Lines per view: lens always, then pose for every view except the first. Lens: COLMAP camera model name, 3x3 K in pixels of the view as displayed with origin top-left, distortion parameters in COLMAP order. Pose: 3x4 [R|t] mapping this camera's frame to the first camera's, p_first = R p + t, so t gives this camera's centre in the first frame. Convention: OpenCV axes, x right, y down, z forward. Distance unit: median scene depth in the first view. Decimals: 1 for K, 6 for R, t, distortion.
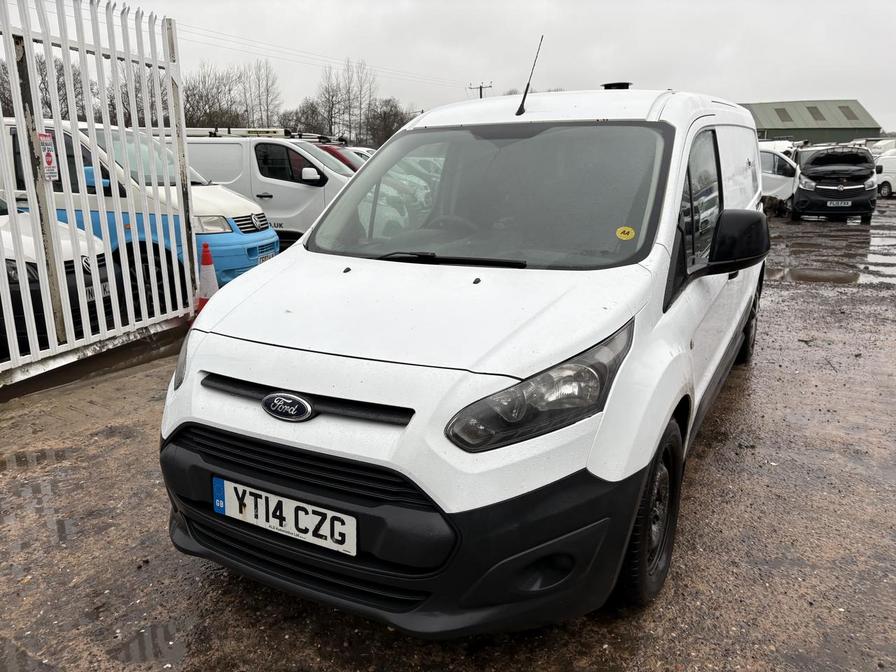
lens RADIAL K [[690.1, 0, 424.8], [0, 690.1, 341.8], [0, 0, 1]] dist [0.046496, -0.046567]
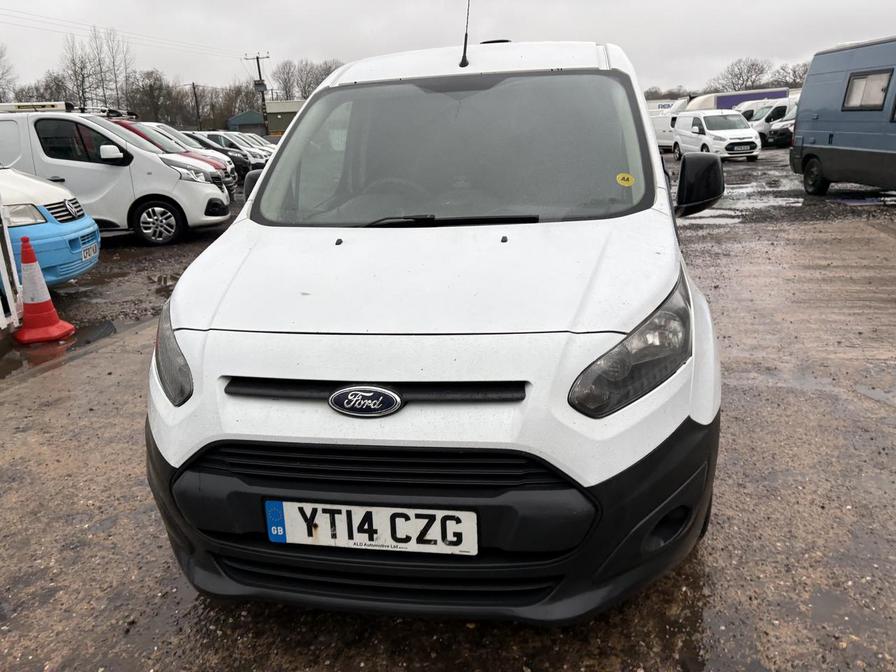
lens RADIAL K [[690.1, 0, 448.6], [0, 690.1, 334.4], [0, 0, 1]] dist [0.046496, -0.046567]
pose [[0.945564, -0.125427, 0.300293, -0.313843], [0.117304, 0.992076, 0.045005, -0.012813], [-0.303559, -0.007330, 0.952785, 0.144687]]
